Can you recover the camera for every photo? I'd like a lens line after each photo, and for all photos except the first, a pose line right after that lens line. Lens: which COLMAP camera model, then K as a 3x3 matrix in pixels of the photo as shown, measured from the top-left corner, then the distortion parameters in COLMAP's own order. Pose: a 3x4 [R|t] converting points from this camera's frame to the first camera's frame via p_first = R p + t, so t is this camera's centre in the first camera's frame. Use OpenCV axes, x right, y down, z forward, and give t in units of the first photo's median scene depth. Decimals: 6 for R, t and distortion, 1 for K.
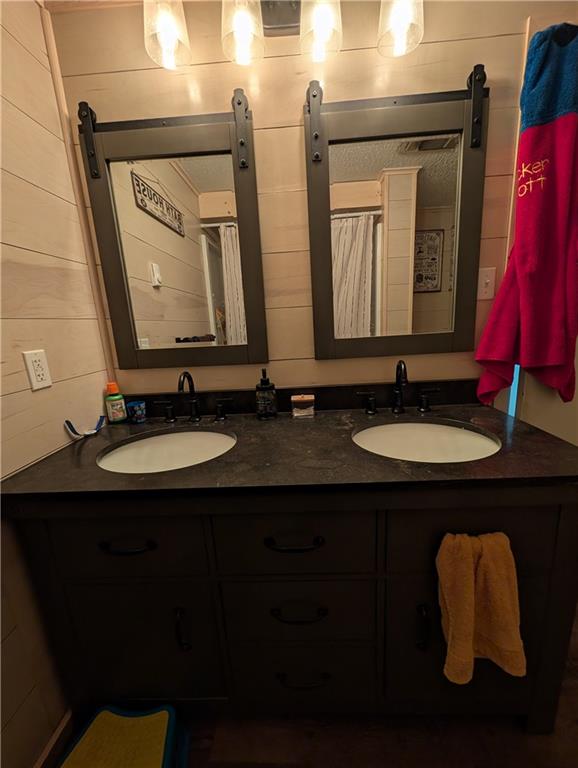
lens RADIAL K [[291.6, 0, 290.4], [0, 291.6, 383.1], [0, 0, 1]] dist [0.000496, -0.000035]
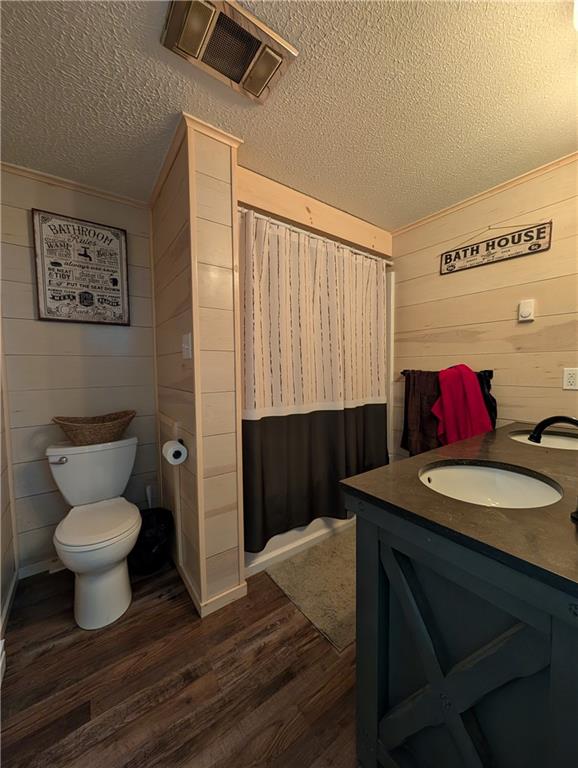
lens RADIAL K [[289.4, 0, 289.0], [0, 289.4, 384.0], [0, 0, 1]] dist [-0.001429, 0.000106]
pose [[-0.786270, 0.100137, -0.609715, 1.393060], [-0.077172, 0.963138, 0.257700, -0.299853], [0.613045, 0.249674, -0.749559, 1.124692]]
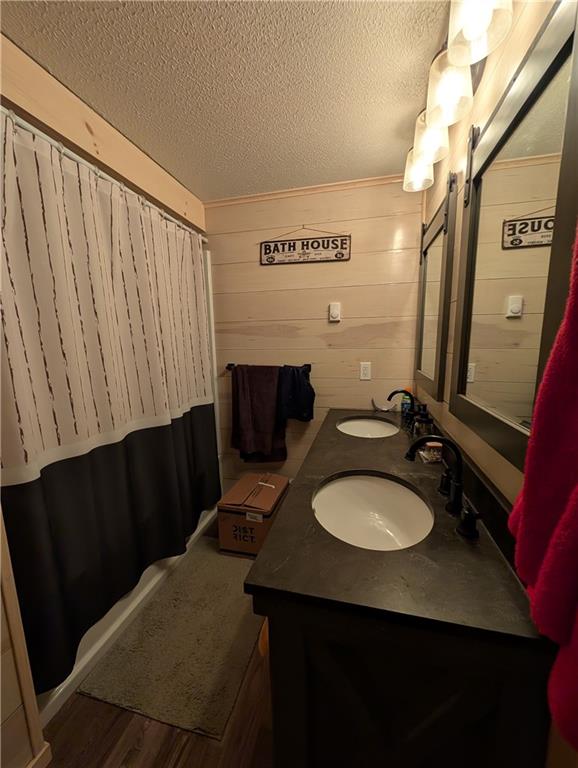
lens RADIAL K [[291.6, 0, 290.4], [0, 291.6, 383.1], [0, 0, 1]] dist [0.000496, -0.000035]
pose [[-0.203469, 0.207861, -0.956762, 1.236405], [-0.177394, 0.953204, 0.244813, -0.355818], [0.962877, 0.219536, -0.157074, 0.727219]]
